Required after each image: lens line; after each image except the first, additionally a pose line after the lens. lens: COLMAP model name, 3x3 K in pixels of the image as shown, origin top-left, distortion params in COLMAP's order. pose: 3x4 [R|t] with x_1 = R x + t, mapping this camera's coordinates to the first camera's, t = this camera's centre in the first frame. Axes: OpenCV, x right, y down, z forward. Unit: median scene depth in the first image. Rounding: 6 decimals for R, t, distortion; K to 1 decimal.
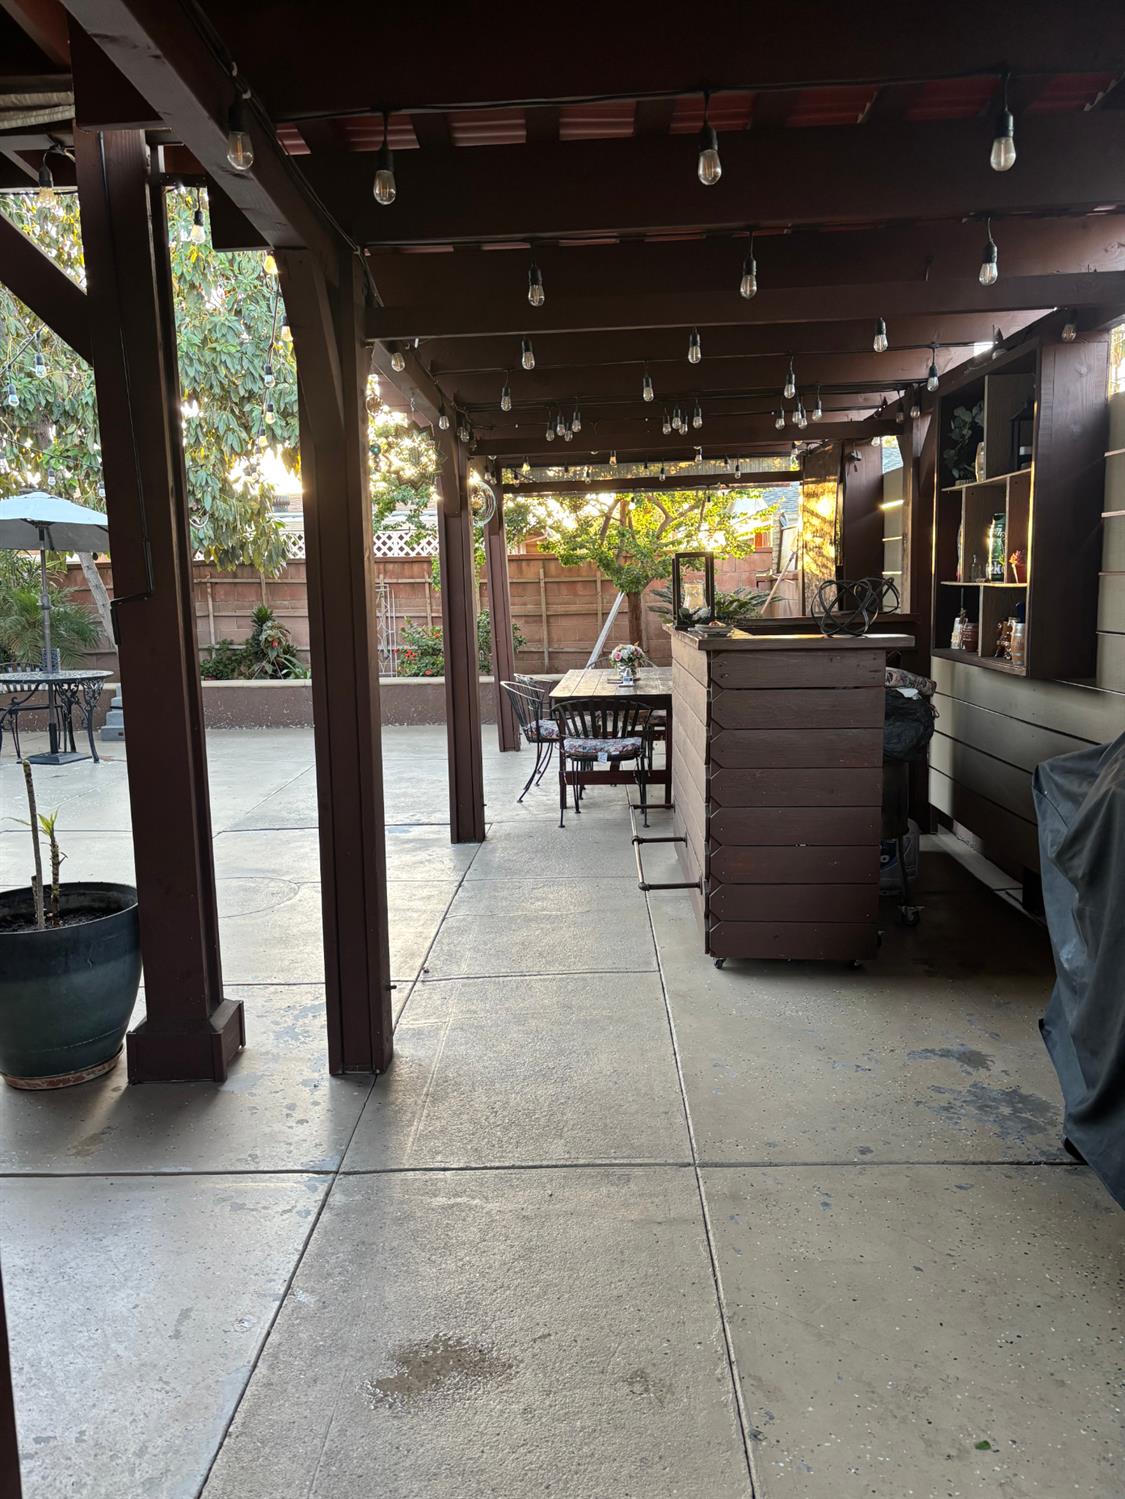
lens RADIAL K [[1137.0, 0, 571.4], [0, 1137.0, 750.8], [0, 0, 1]] dist [0.047423, -0.052350]
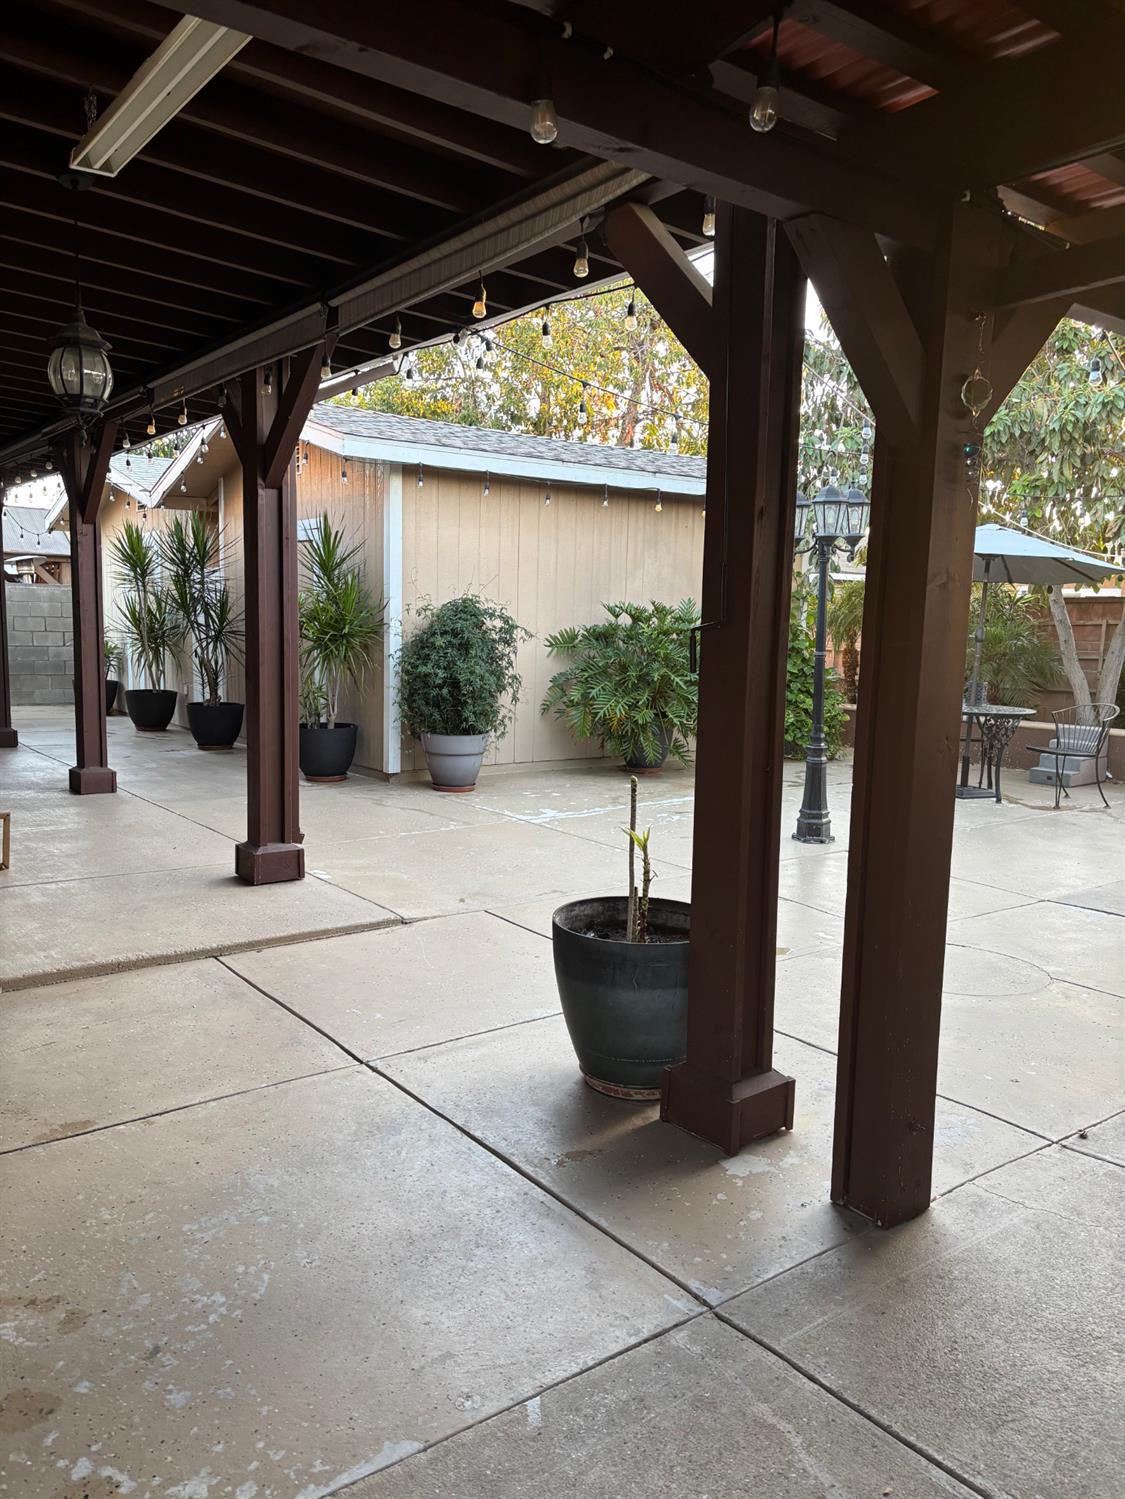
lens RADIAL K [[1137.0, 0, 546.2], [0, 1137.0, 749.7], [0, 0, 1]] dist [0.047423, -0.052350]
pose [[0.601205, 0.127778, -0.788813, 0.153010], [-0.152973, 0.987280, 0.043336, -0.025282], [0.784316, 0.094613, 0.613104, 0.160034]]
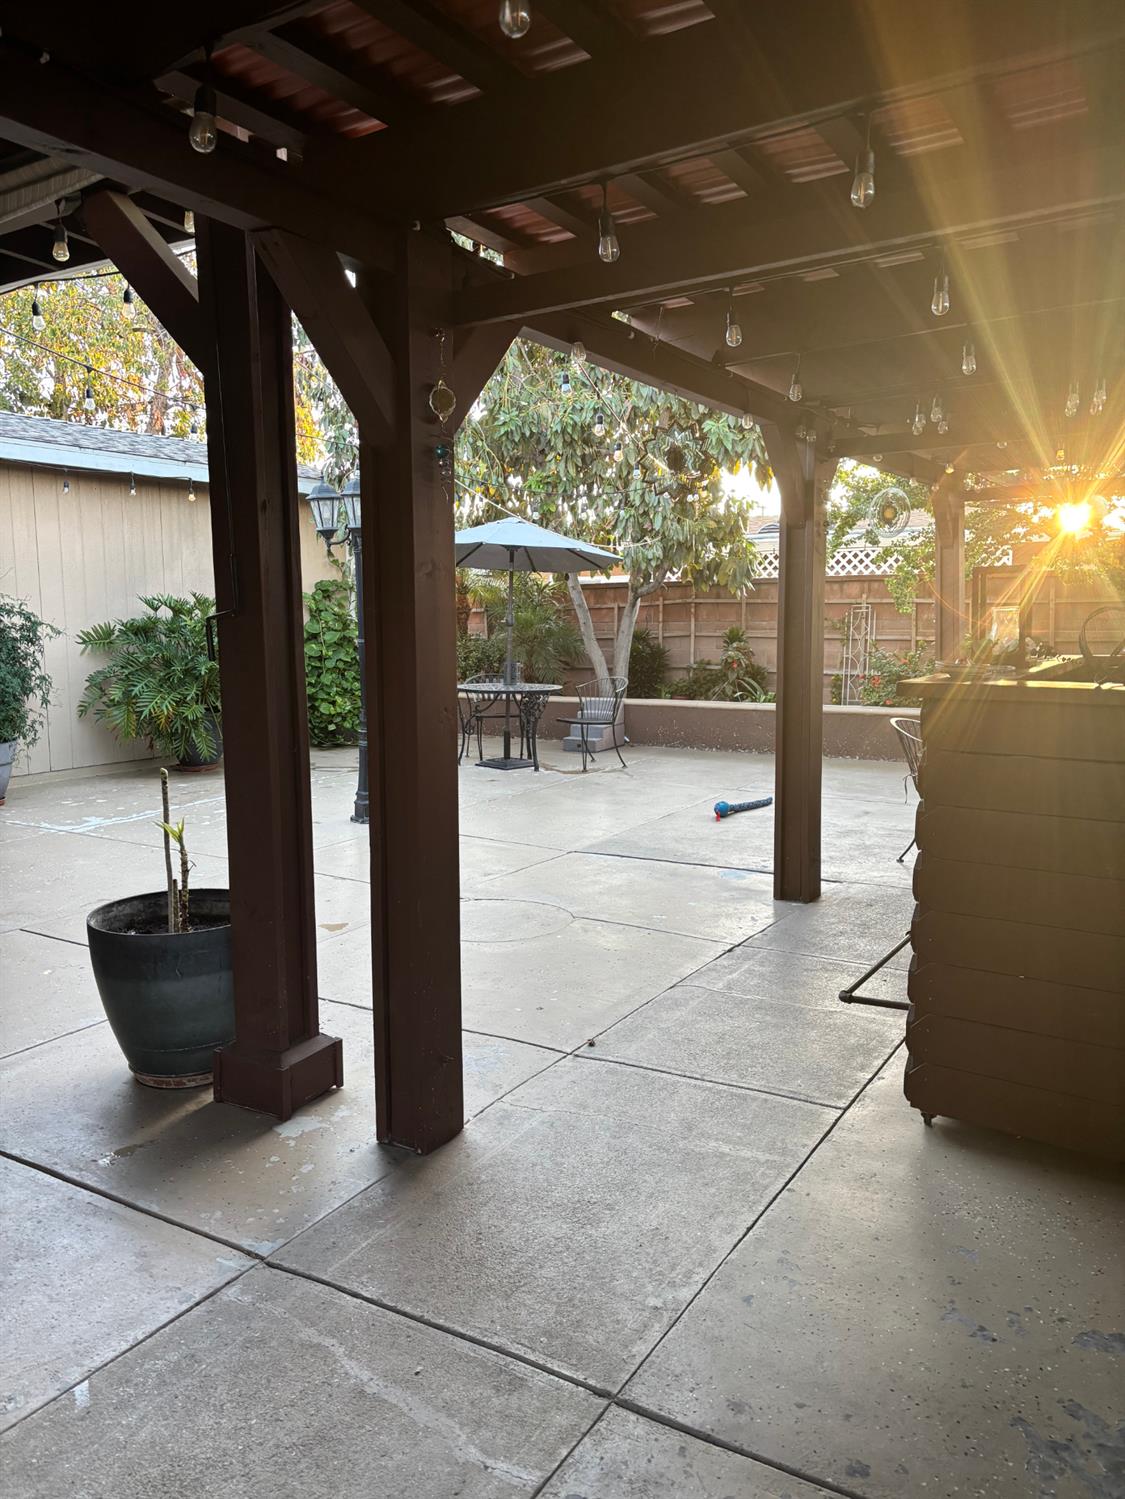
lens RADIAL K [[1137.0, 0, 559.7], [0, 1137.0, 753.7], [0, 0, 1]] dist [0.047423, -0.052350]
pose [[0.858686, 0.078672, -0.506427, 0.190145], [-0.086234, 0.996238, 0.008547, -0.023902], [0.505195, 0.036333, 0.862240, 0.152094]]
